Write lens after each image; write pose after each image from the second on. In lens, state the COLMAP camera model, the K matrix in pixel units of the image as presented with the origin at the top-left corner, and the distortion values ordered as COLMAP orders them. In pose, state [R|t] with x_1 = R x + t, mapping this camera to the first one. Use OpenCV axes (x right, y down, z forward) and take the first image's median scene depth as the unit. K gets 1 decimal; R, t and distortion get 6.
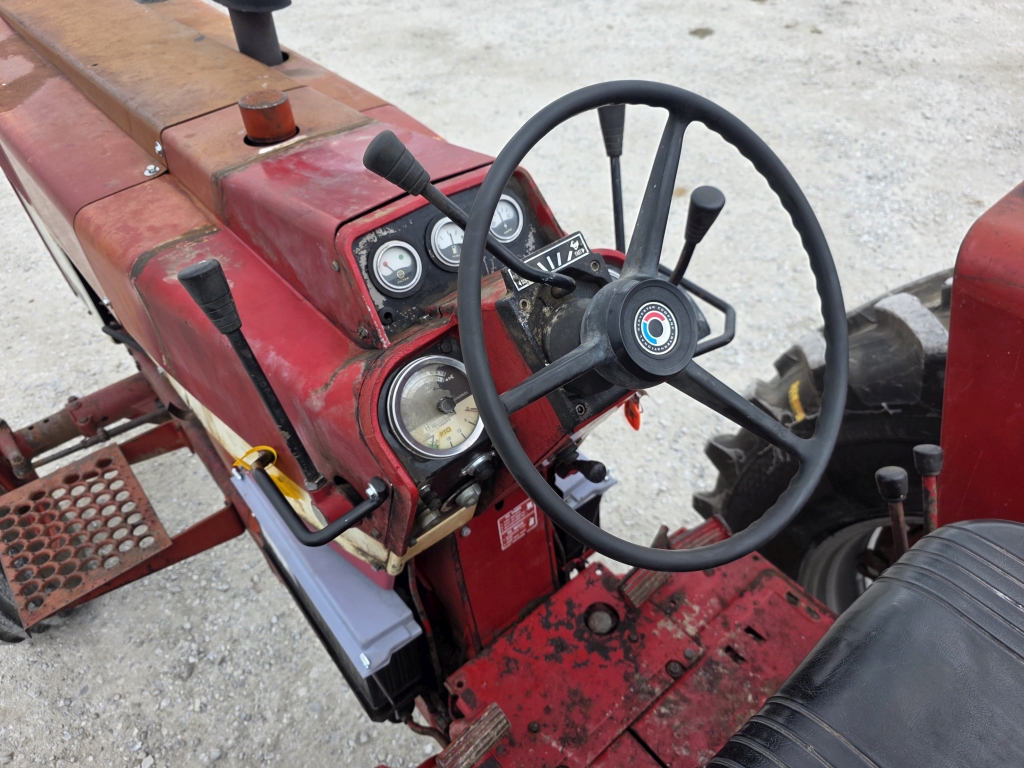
lens RADIAL K [[691.0, 0, 517.7], [0, 691.0, 380.7], [0, 0, 1]] dist [0.049032, -0.037952]
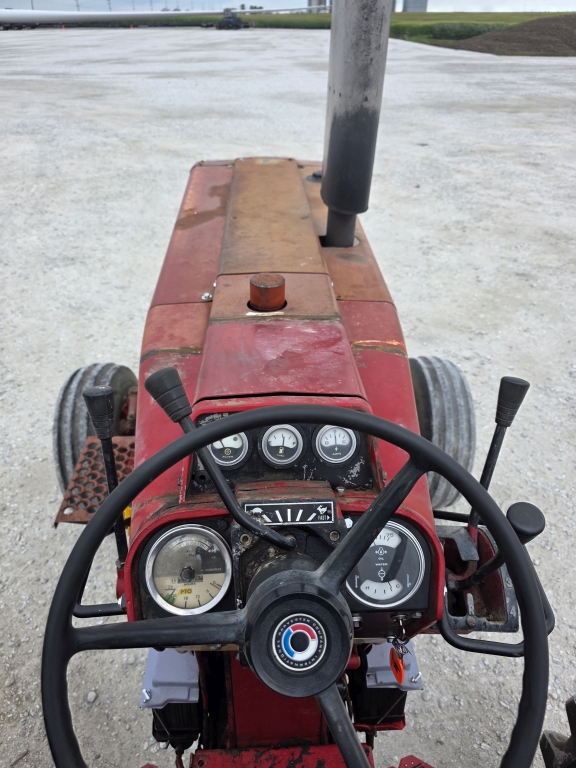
lens RADIAL K [[518.2, 0, 288.8], [0, 518.2, 388.6], [0, 0, 1]] dist [0.049032, -0.037952]
pose [[0.801605, 0.391337, -0.451979, 0.300791], [-0.443655, 0.896131, -0.010945, -0.301348], [0.400750, 0.209296, 0.891961, 0.201393]]
